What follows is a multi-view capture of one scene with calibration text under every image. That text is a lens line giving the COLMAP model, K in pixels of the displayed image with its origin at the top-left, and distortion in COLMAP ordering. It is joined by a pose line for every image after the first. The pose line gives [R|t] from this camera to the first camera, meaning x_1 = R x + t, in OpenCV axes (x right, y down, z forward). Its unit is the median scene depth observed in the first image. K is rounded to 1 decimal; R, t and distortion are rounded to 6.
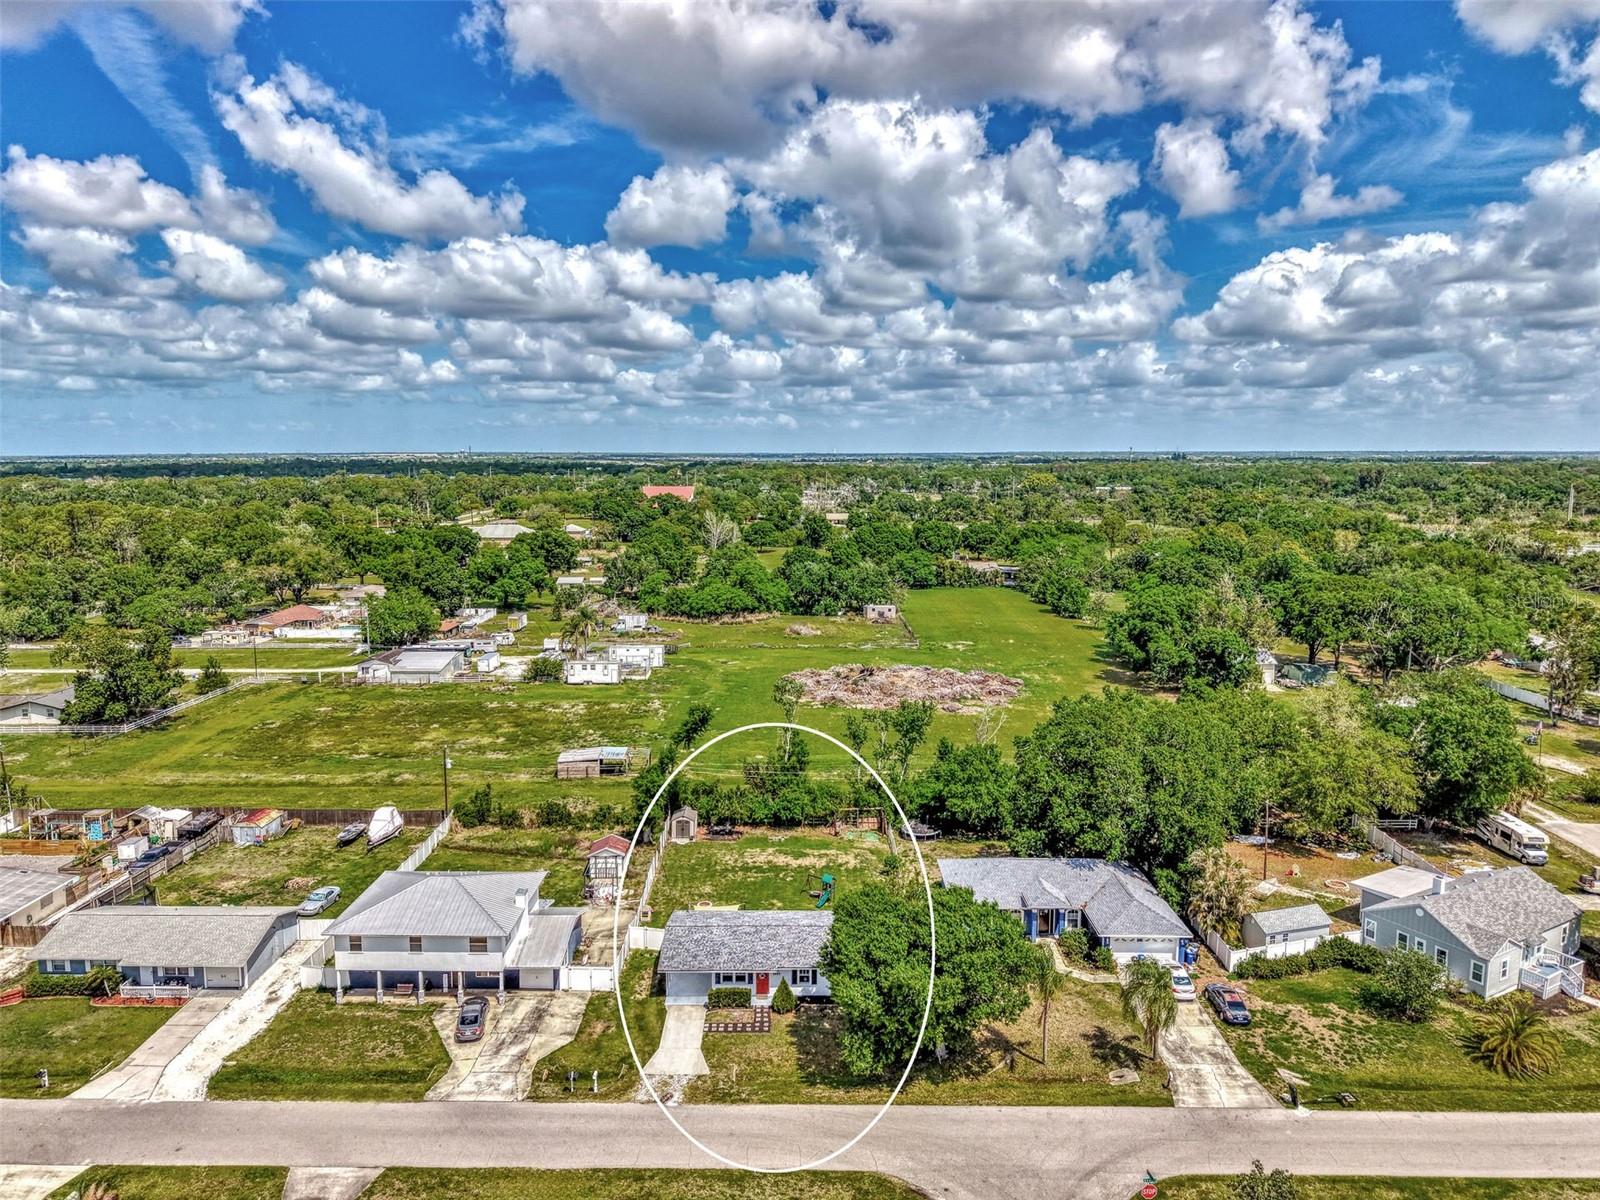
lens RADIAL K [[1080.1, 0, 786.5], [0, 1080.1, 621.6], [0, 0, 1]] dist [0.058333, -0.116168]
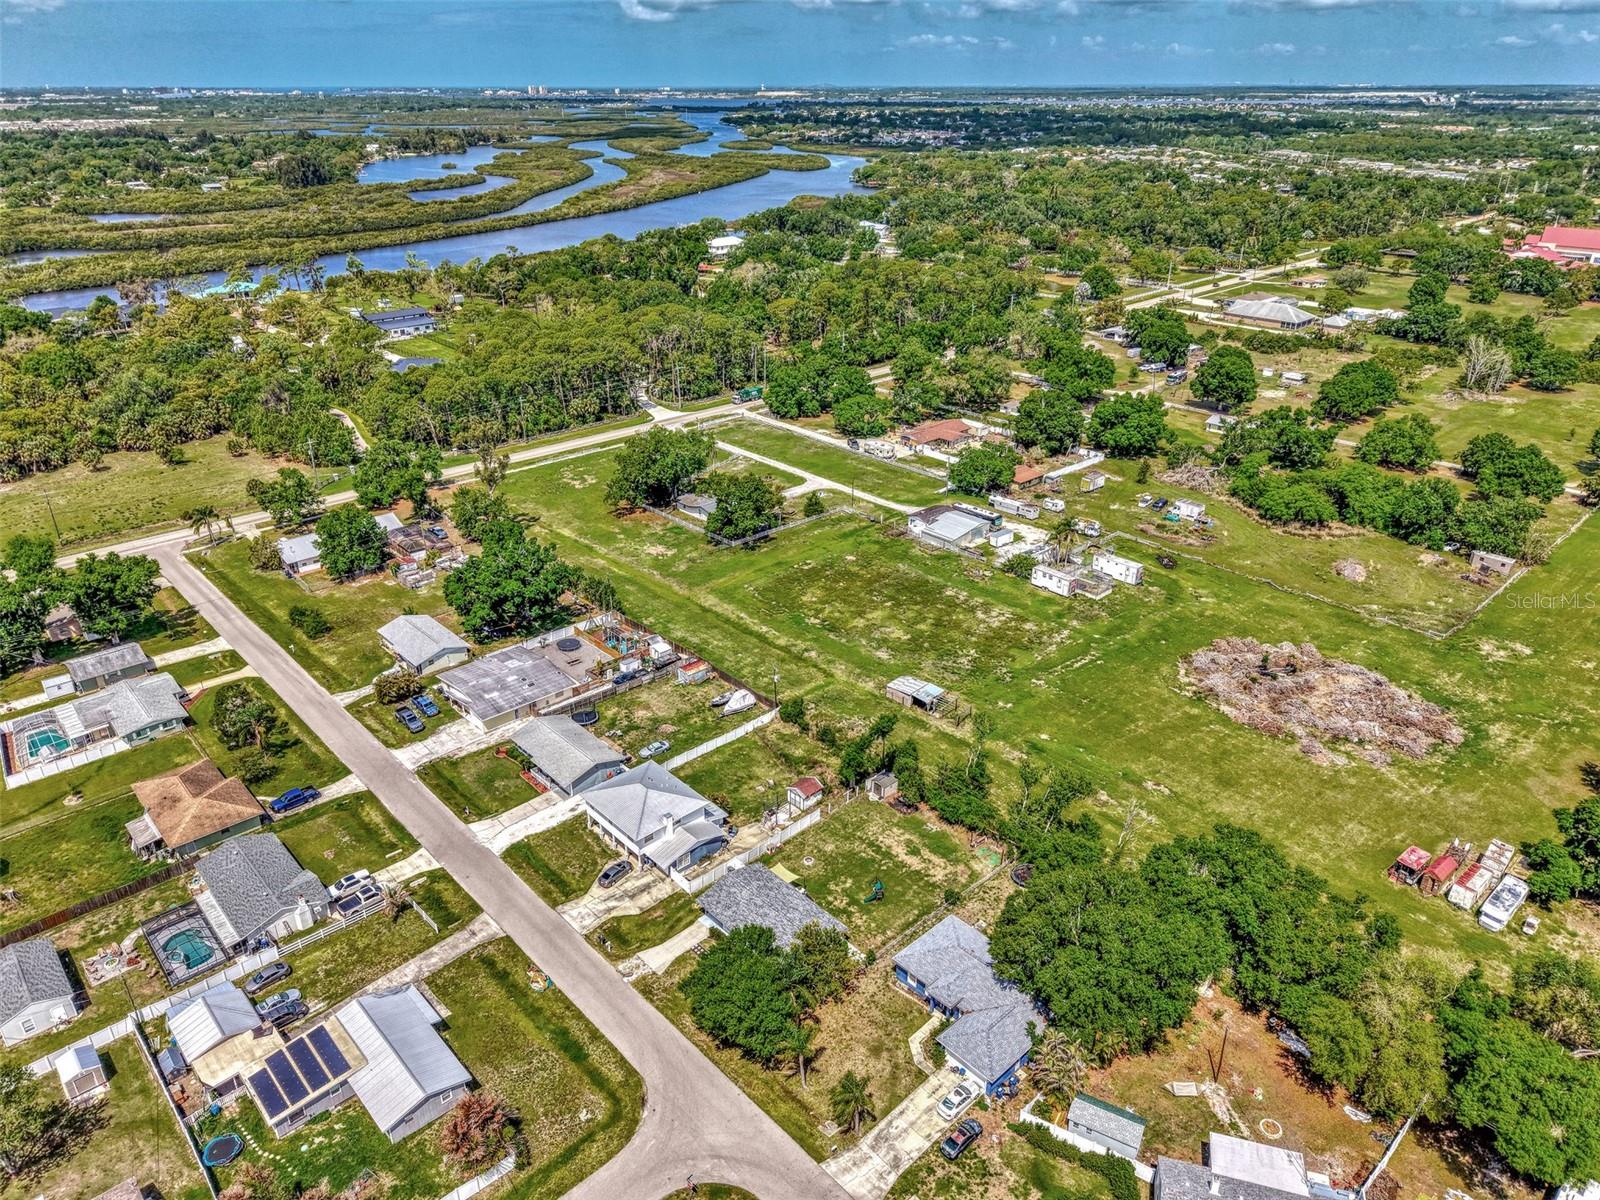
lens RADIAL K [[1071.4, 0, 812.0], [0, 1071.4, 597.5], [0, 0, 1]] dist [0.034985, -0.052600]
pose [[0.699452, 0.318094, -0.639987, 0.687230], [-0.124719, 0.936075, 0.328952, -0.508302], [0.703713, -0.150268, 0.694412, 0.045426]]
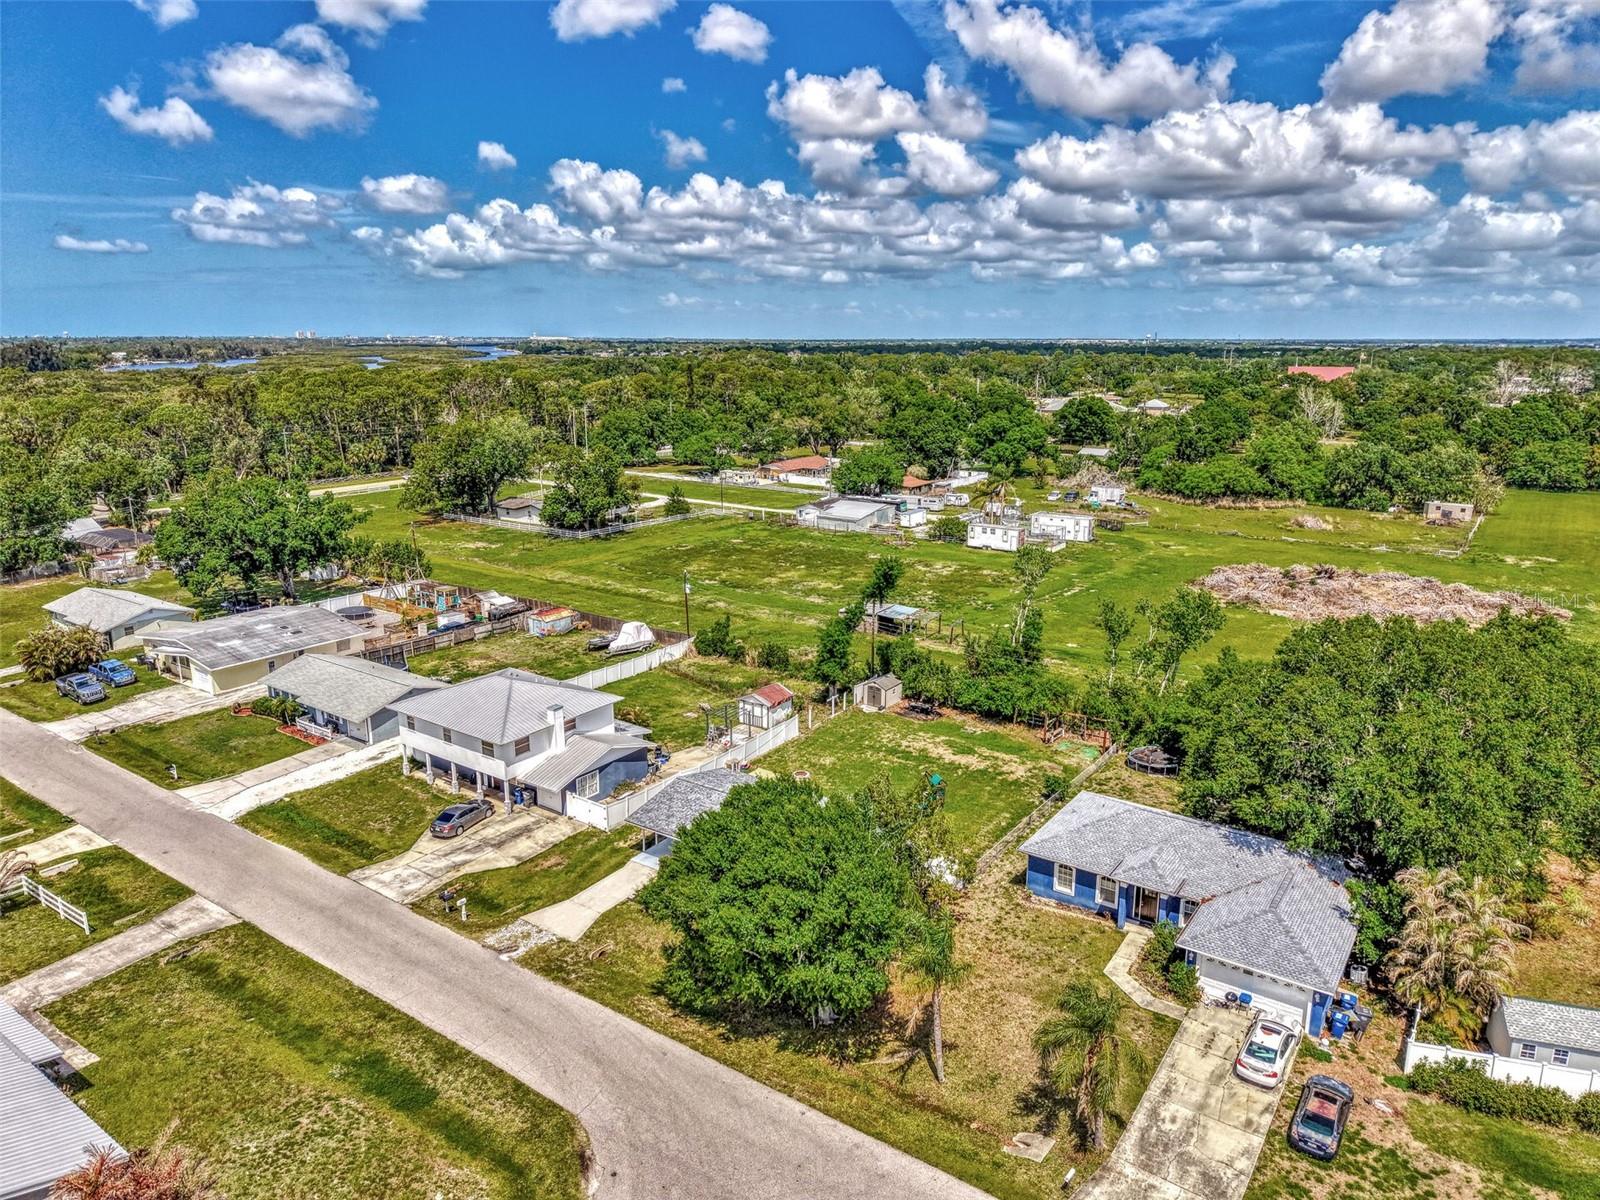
lens RADIAL K [[1073.8, 0, 803.7], [0, 1073.8, 571.6], [0, 0, 1]] dist [0.009412, 0.000723]
pose [[0.826480, 0.124821, -0.548954, 0.348358], [-0.092330, 0.991960, 0.086544, 0.022934], [0.555343, -0.020842, 0.831360, 0.270438]]
